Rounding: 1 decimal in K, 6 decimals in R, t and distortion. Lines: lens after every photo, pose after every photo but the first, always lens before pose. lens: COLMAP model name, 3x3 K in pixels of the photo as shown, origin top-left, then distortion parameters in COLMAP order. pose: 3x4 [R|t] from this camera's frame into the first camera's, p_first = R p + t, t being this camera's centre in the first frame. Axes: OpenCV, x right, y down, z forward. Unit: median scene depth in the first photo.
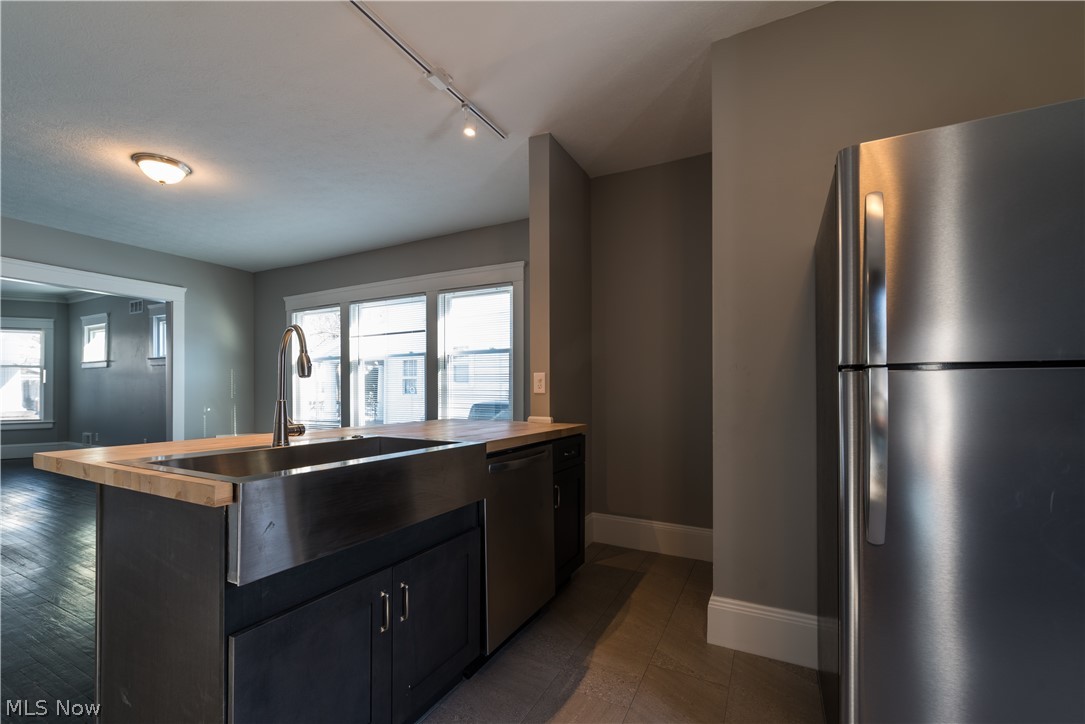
lens RADIAL K [[464.4, 0, 538.3], [0, 464.4, 390.3], [0, 0, 1]] dist [-0.000288, -0.000552]
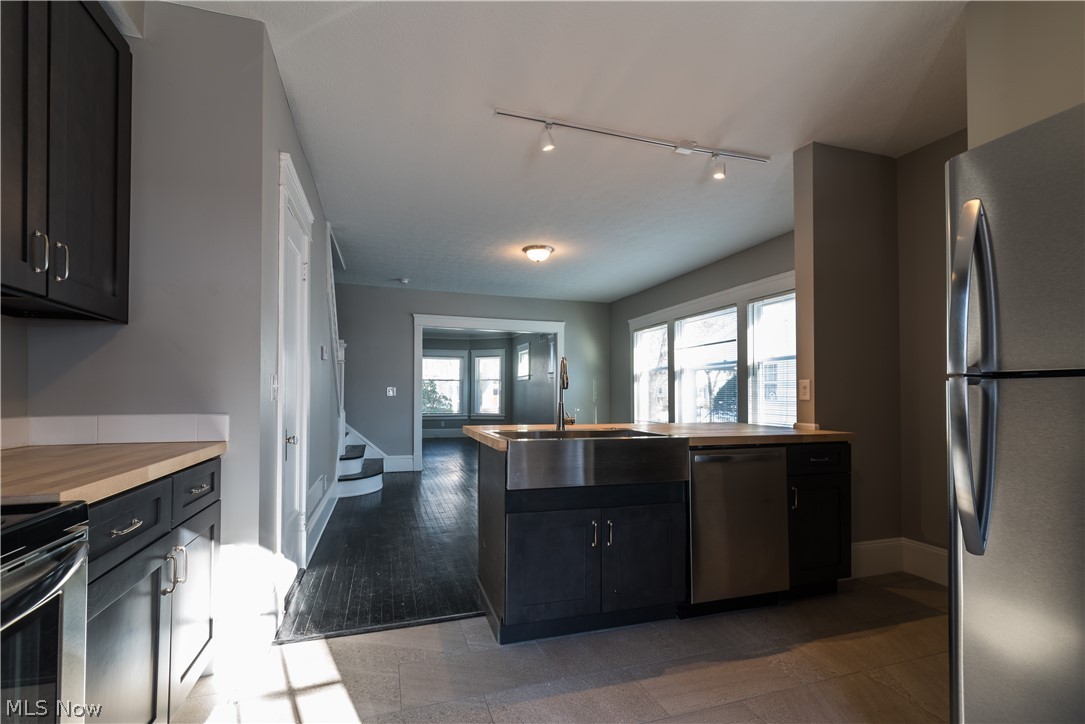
lens RADIAL K [[464.4, 0, 538.3], [0, 464.4, 390.3], [0, 0, 1]] dist [-0.000288, -0.000552]
pose [[0.728507, -0.004392, -0.685024, 0.193294], [-0.003550, 0.999942, -0.010186, -0.001757], [0.685029, 0.009853, 0.728449, -0.096178]]
